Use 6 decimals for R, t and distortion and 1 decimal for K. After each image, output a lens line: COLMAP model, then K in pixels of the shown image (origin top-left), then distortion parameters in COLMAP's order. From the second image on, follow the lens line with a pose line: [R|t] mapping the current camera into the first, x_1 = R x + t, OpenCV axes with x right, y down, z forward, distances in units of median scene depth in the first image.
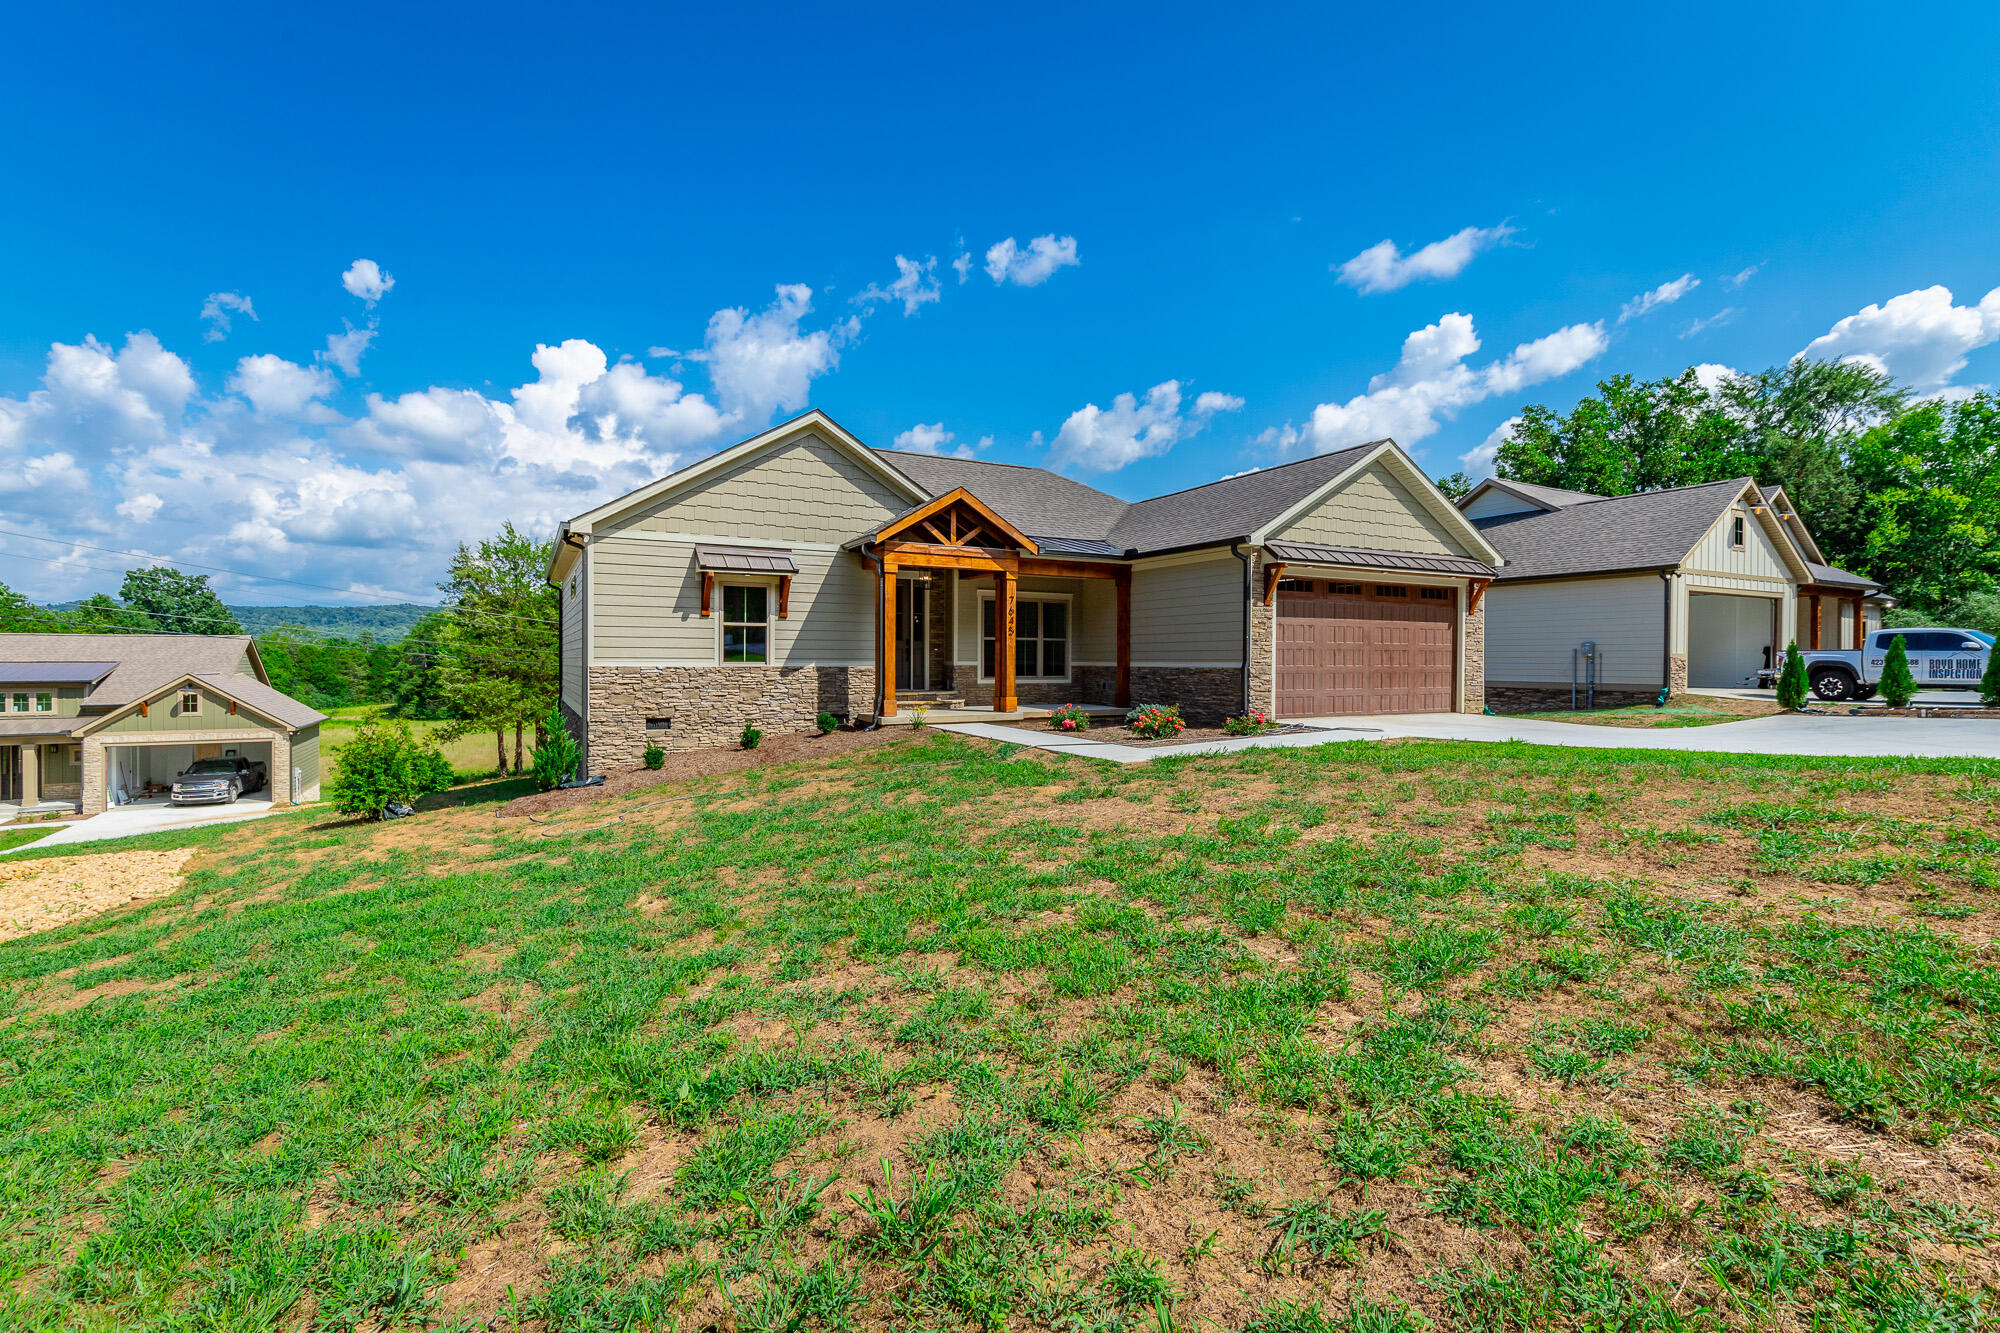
lens RADIAL K [[921.3, 0, 1000.0], [0, 921.3, 666.5], [0, 0, 1]] dist [0.036467, 0.000169]
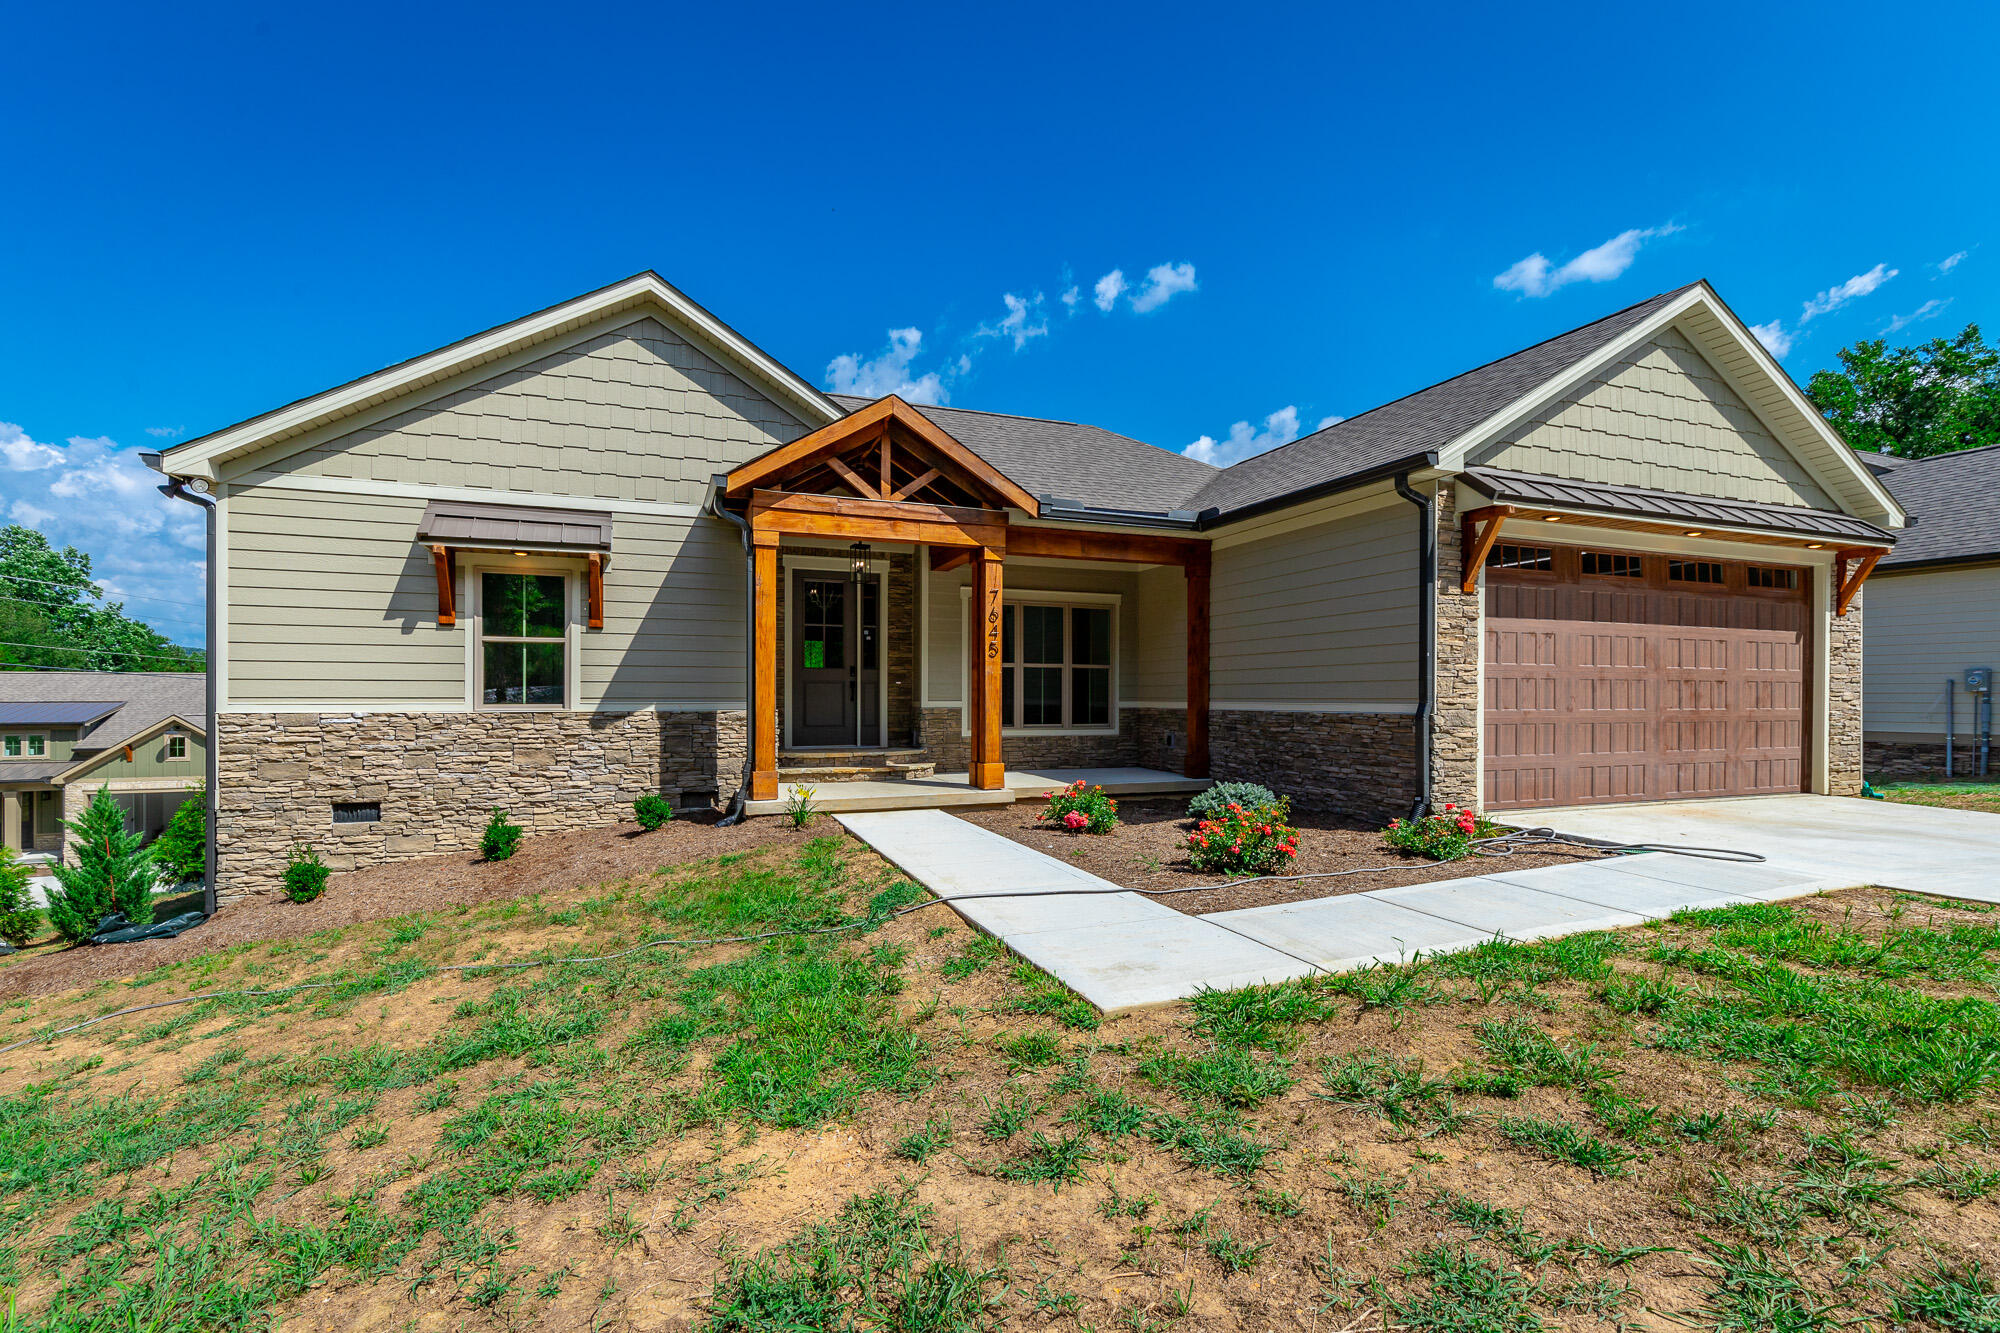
lens RADIAL K [[907.7, 0, 1001.1], [0, 907.7, 695.8], [0, 0, 1]] dist [0.013899, -0.000044]
pose [[0.992140, -0.002085, -0.125113, 0.088323], [0.001040, 0.999964, -0.008416, -0.004646], [0.125126, 0.008220, 0.992107, 0.434407]]
